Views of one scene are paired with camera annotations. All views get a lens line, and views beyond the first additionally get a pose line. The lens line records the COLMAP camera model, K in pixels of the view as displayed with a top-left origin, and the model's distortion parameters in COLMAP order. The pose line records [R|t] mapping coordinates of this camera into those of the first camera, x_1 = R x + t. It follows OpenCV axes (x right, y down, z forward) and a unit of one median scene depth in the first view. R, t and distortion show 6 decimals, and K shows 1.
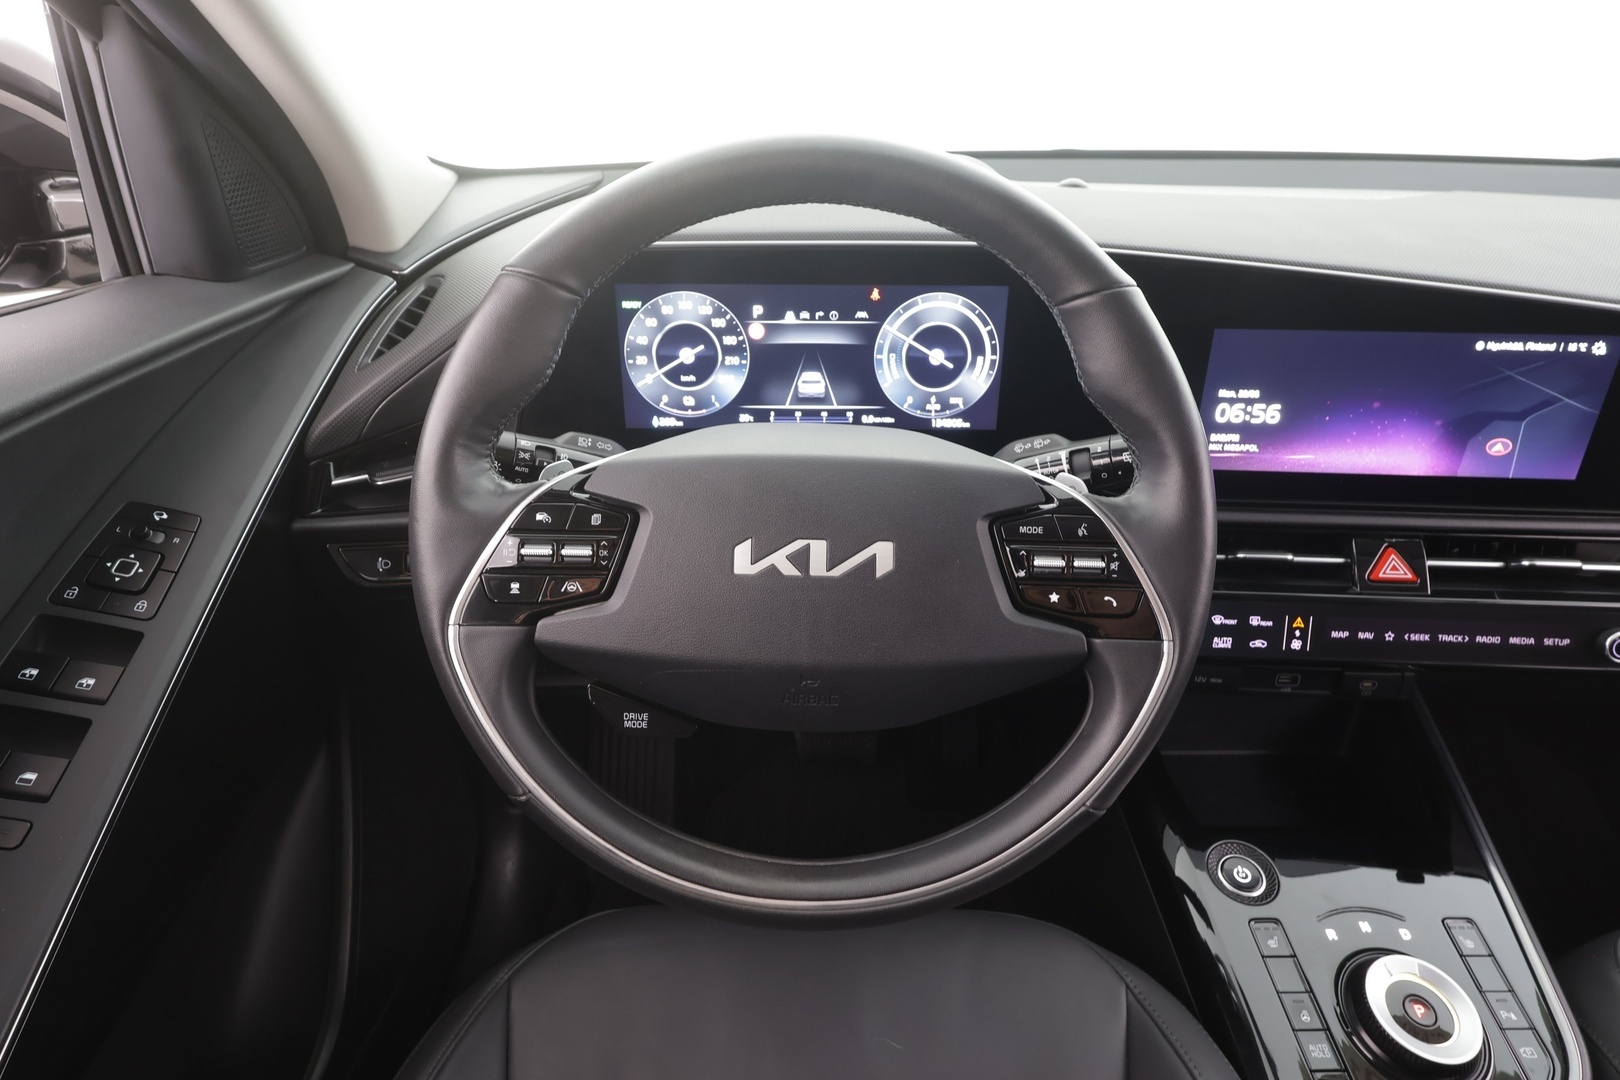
lens RADIAL K [[866.9, 0, 809.8], [0, 866.9, 546.5], [0, 0, 1]] dist [-0.005735, 0.002431]
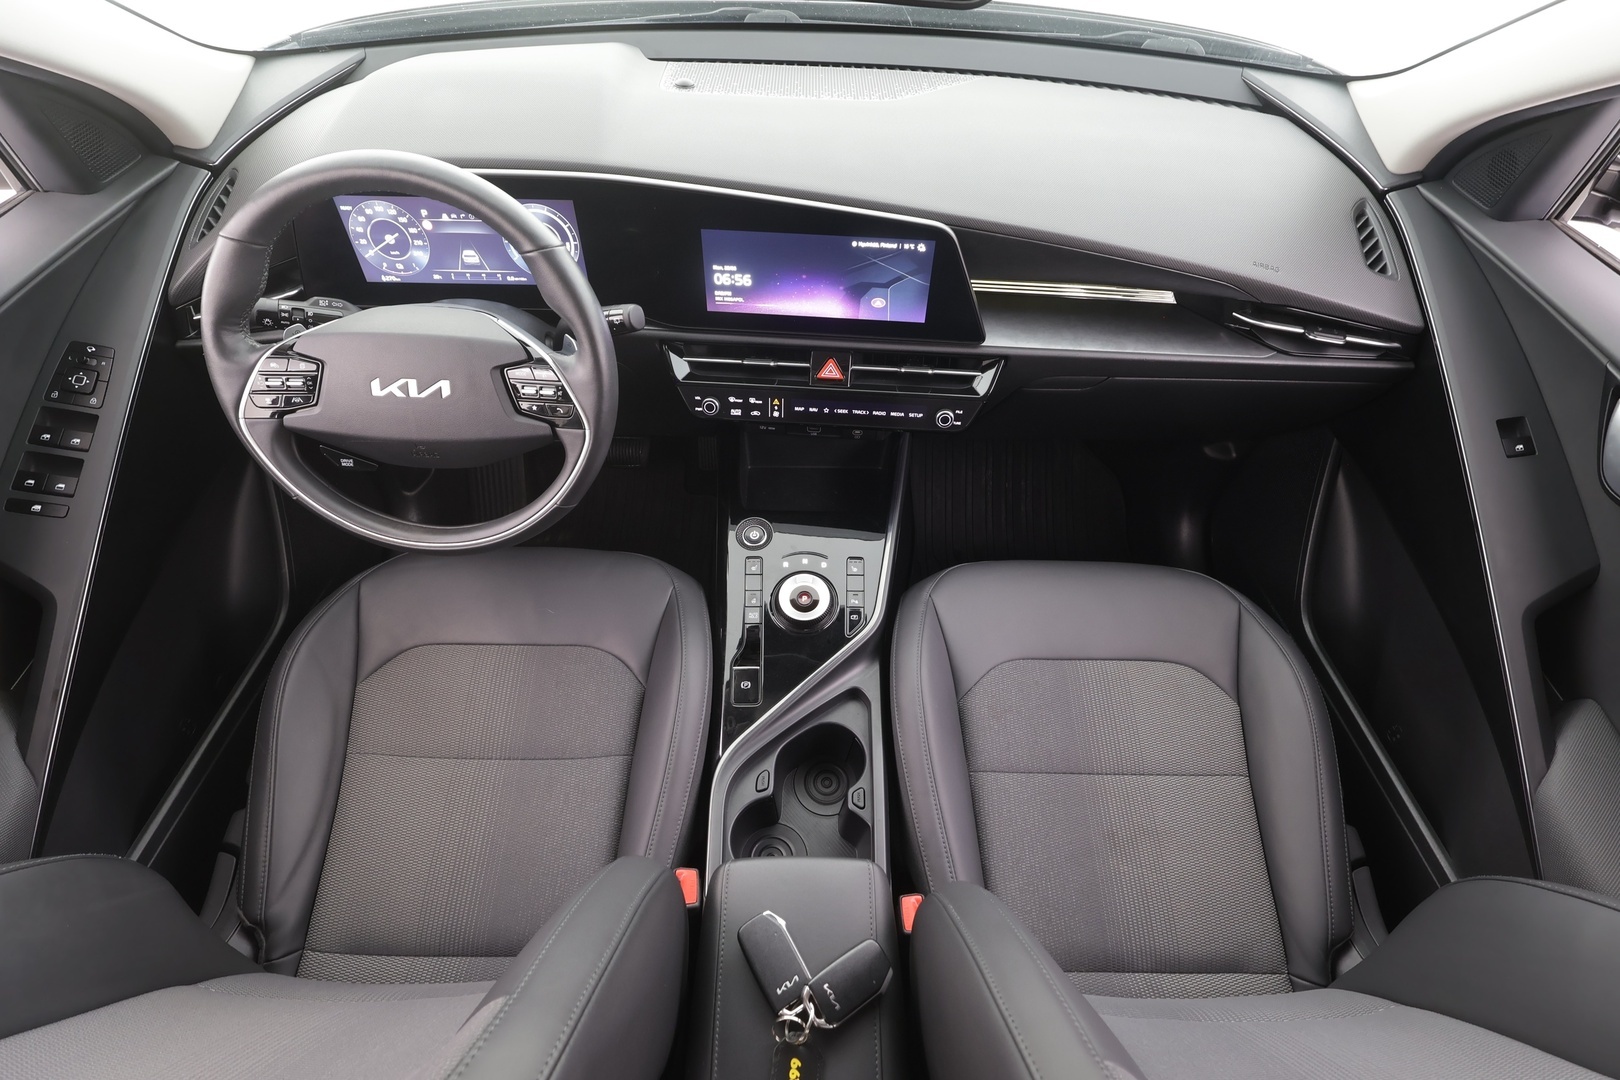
lens RADIAL K [[745.1, 0, 812.0], [0, 745.1, 542.4], [0, 0, 1]] dist [-0.005982, 0.002007]
pose [[0.999860, 0.009547, 0.013707, 0.656389], [-0.013903, 0.930464, 0.366119, -0.213841], [-0.009259, -0.366259, 0.930467, -0.546809]]
